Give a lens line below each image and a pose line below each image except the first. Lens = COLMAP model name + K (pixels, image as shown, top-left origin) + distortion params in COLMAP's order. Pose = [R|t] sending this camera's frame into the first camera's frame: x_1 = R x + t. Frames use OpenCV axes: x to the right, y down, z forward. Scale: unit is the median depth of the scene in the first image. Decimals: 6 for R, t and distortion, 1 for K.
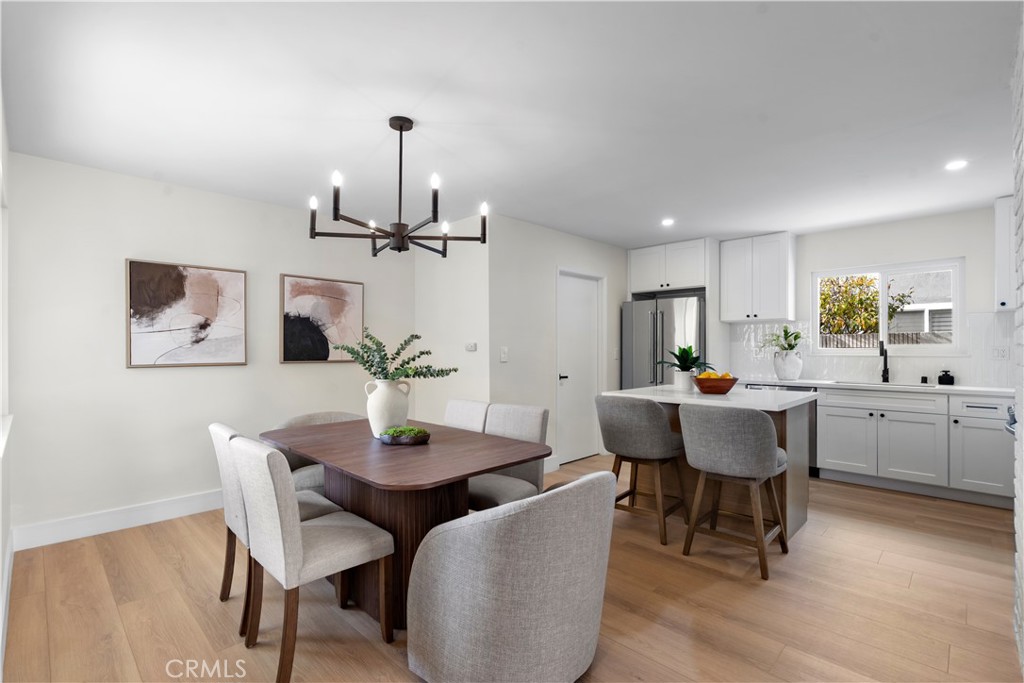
lens RADIAL K [[475.1, 0, 511.9], [0, 475.1, 347.1], [0, 0, 1]] dist [-0.000831, 0.000537]
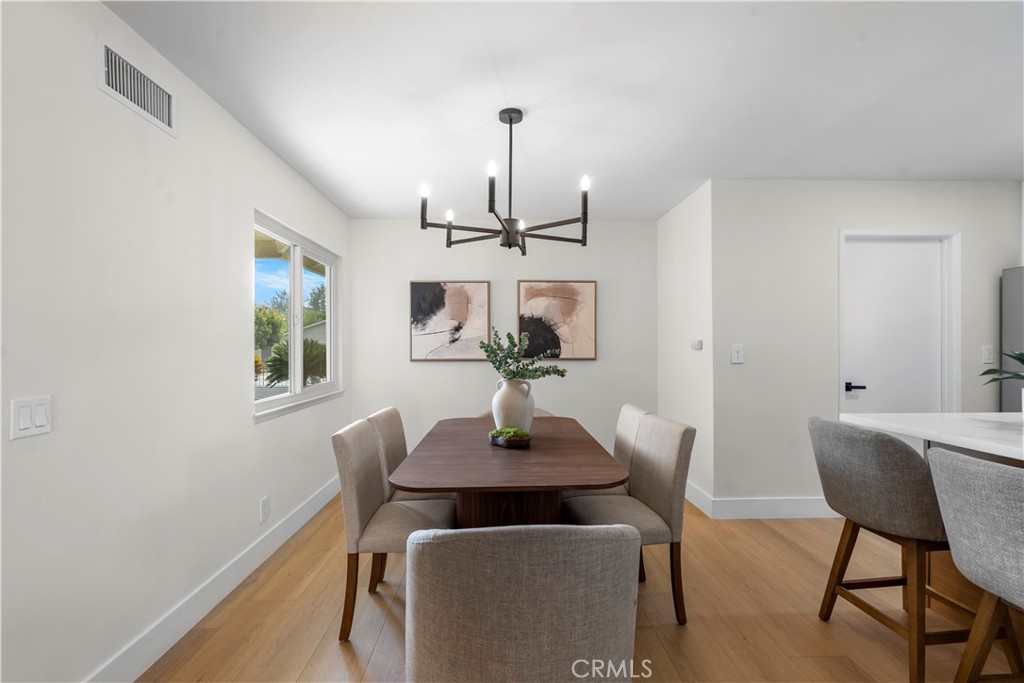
lens RADIAL K [[464.5, 0, 513.4], [0, 464.5, 346.2], [0, 0, 1]] dist [-0.001053, 0.000802]
pose [[0.723185, -0.000988, -0.690654, 0.248848], [0.003760, 0.999990, 0.002506, -0.000966], [0.690644, -0.004410, 0.723181, 0.183548]]
